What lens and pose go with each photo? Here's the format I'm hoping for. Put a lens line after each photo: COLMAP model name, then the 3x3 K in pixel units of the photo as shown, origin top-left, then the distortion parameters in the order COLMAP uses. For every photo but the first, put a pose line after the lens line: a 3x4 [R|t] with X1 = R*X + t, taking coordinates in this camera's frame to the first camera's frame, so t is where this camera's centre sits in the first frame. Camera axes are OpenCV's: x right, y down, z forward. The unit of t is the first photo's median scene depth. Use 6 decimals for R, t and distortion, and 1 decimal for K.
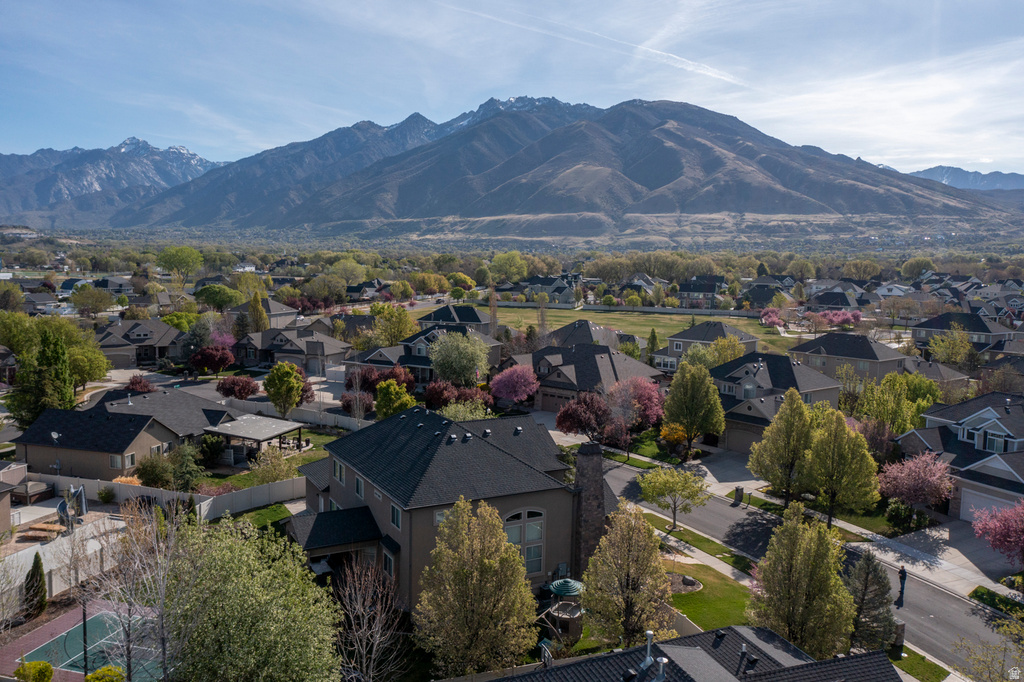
lens RADIAL K [[793.5, 0, 515.6], [0, 793.5, 343.0], [0, 0, 1]] dist [-0.015694, 0.006019]
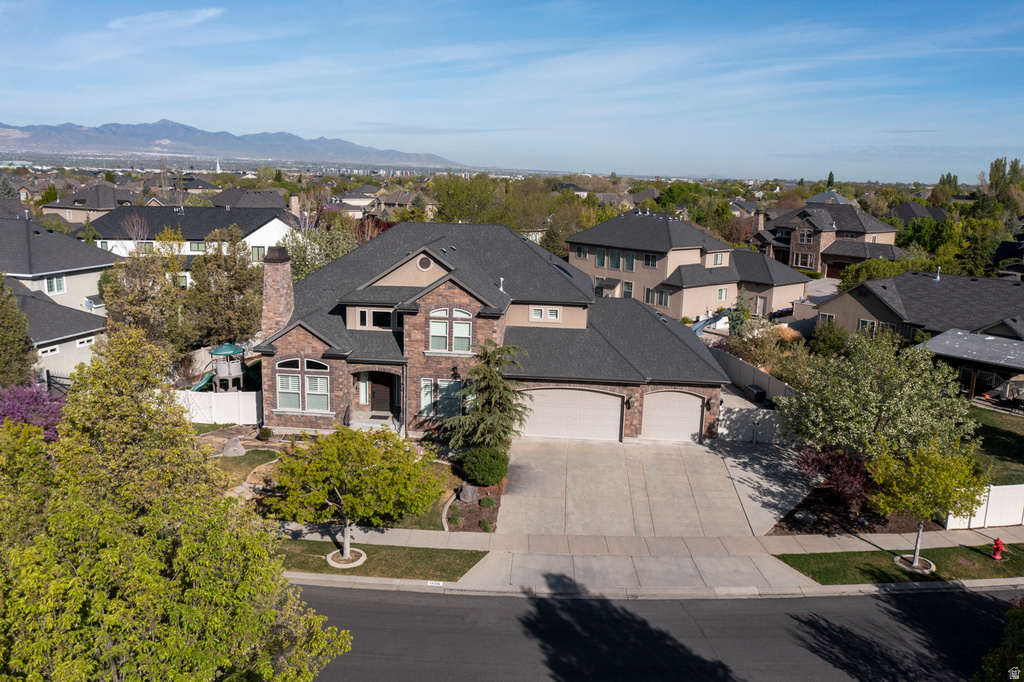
lens RADIAL K [[793.5, 0, 511.7], [0, 793.5, 341.7], [0, 0, 1]] dist [-0.015694, 0.006019]
pose [[-0.557078, 0.139219, -0.818708, 0.529502], [-0.123853, 0.960895, 0.247671, -0.009672], [0.821172, 0.239372, -0.518051, 1.357683]]
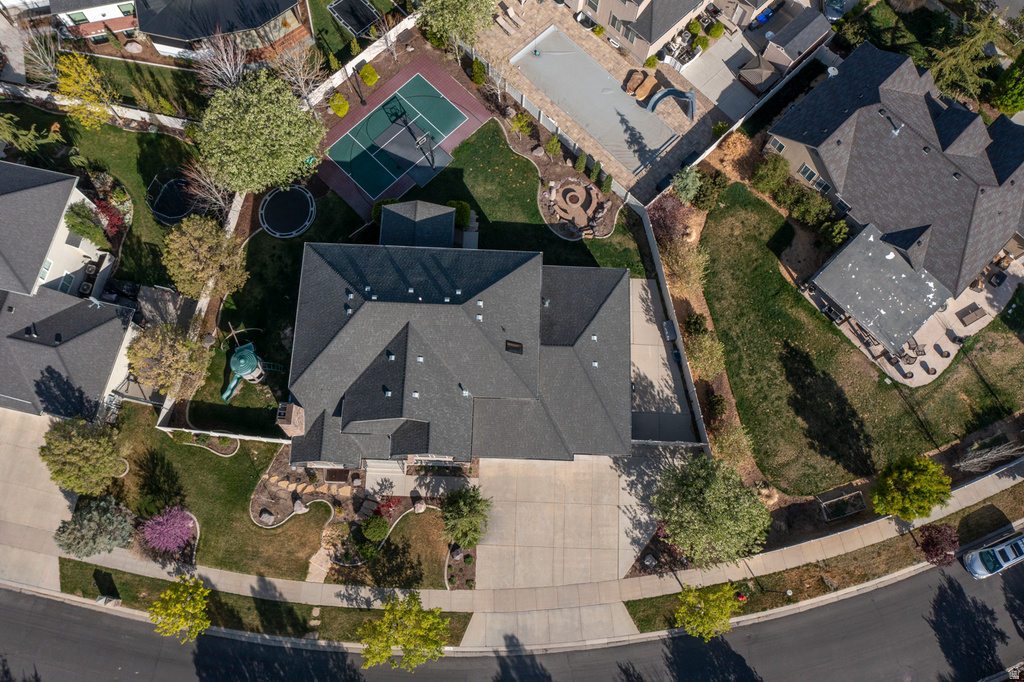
lens RADIAL K [[793.5, 0, 512.0], [0, 793.5, 337.3], [0, 0, 1]] dist [-0.015694, 0.006019]
pose [[-0.516438, 0.814913, -0.263075, 0.109107], [-0.119406, 0.235683, 0.964467, -0.745878], [0.847959, 0.529500, -0.024410, 1.010351]]
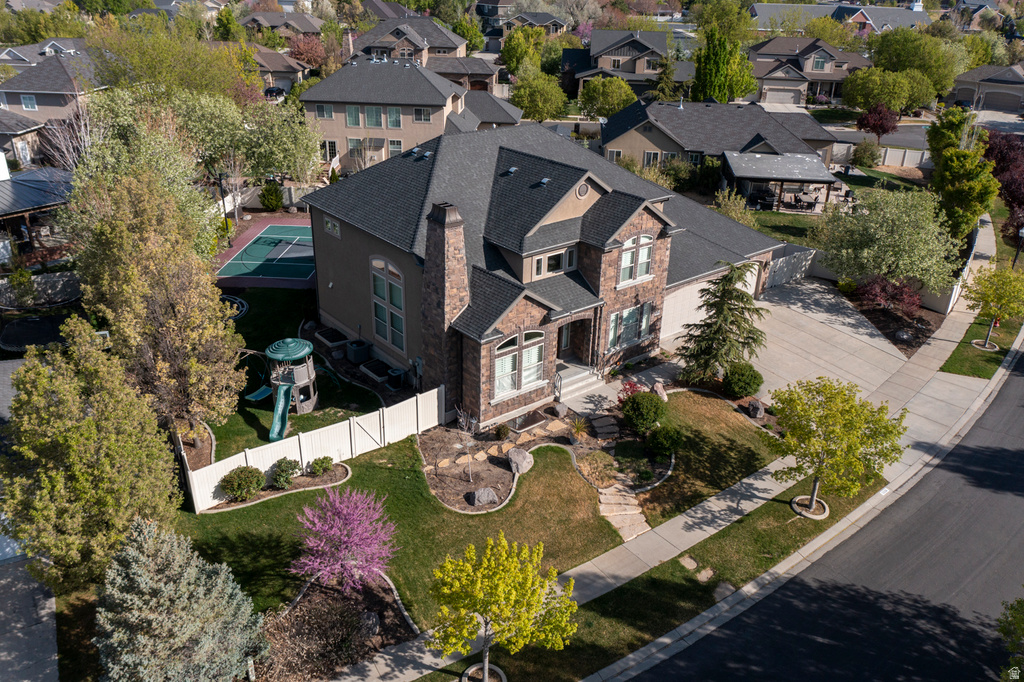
lens RADIAL K [[793.5, 0, 515.3], [0, 793.5, 335.5], [0, 0, 1]] dist [-0.015694, 0.006019]
pose [[0.176778, 0.402996, -0.897967, 0.584112], [-0.125902, 0.914099, 0.385450, -0.022074], [0.976165, 0.044916, 0.212330, 0.764006]]
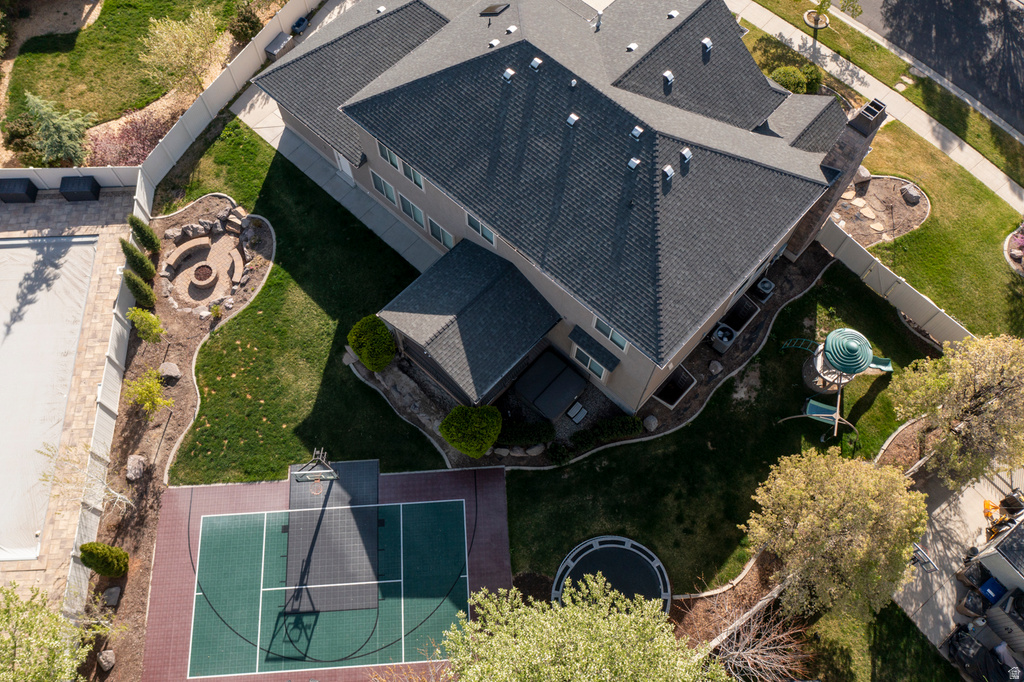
lens RADIAL K [[793.5, 0, 513.2], [0, 793.5, 340.4], [0, 0, 1]] dist [-0.015694, 0.006019]
pose [[0.951001, -0.284912, 0.120094, -0.232279], [0.039607, 0.497474, 0.866575, -0.254605], [-0.306641, -0.819356, 0.484382, 0.541029]]
